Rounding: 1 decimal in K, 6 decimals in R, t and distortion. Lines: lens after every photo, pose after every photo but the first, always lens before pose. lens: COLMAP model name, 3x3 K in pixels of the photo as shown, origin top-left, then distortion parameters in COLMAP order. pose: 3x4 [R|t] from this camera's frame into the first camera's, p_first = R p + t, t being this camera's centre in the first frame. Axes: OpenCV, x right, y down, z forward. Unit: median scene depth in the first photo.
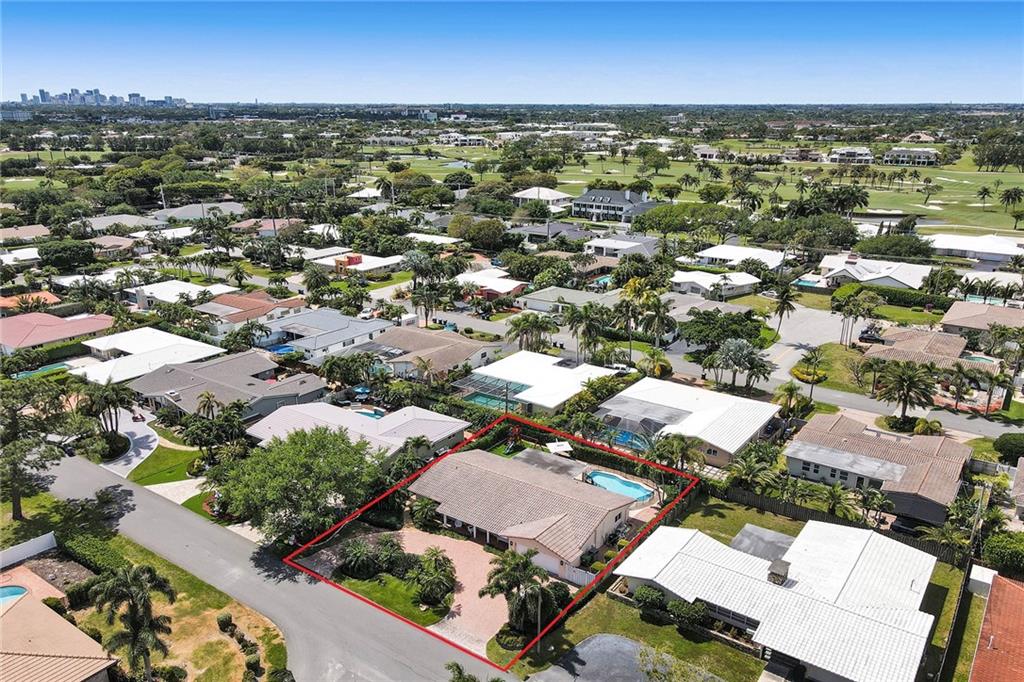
lens RADIAL K [[705.1, 0, 512.0], [0, 705.1, 341.0], [0, 0, 1]] dist [-0.003870, 0.000560]
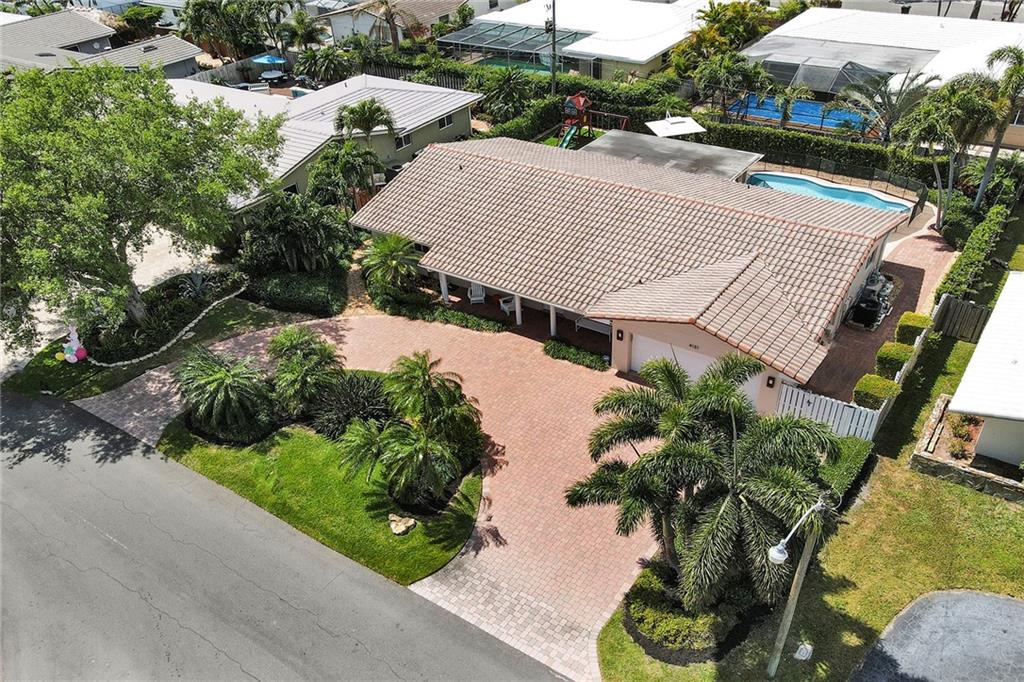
lens RADIAL K [[705.1, 0, 512.0], [0, 705.1, 341.0], [0, 0, 1]] dist [-0.003870, 0.000560]
pose [[0.998857, -0.047708, -0.002934, -0.054624], [0.046338, 0.951464, 0.304251, 0.159216], [-0.011724, -0.304040, 0.952587, 0.590637]]
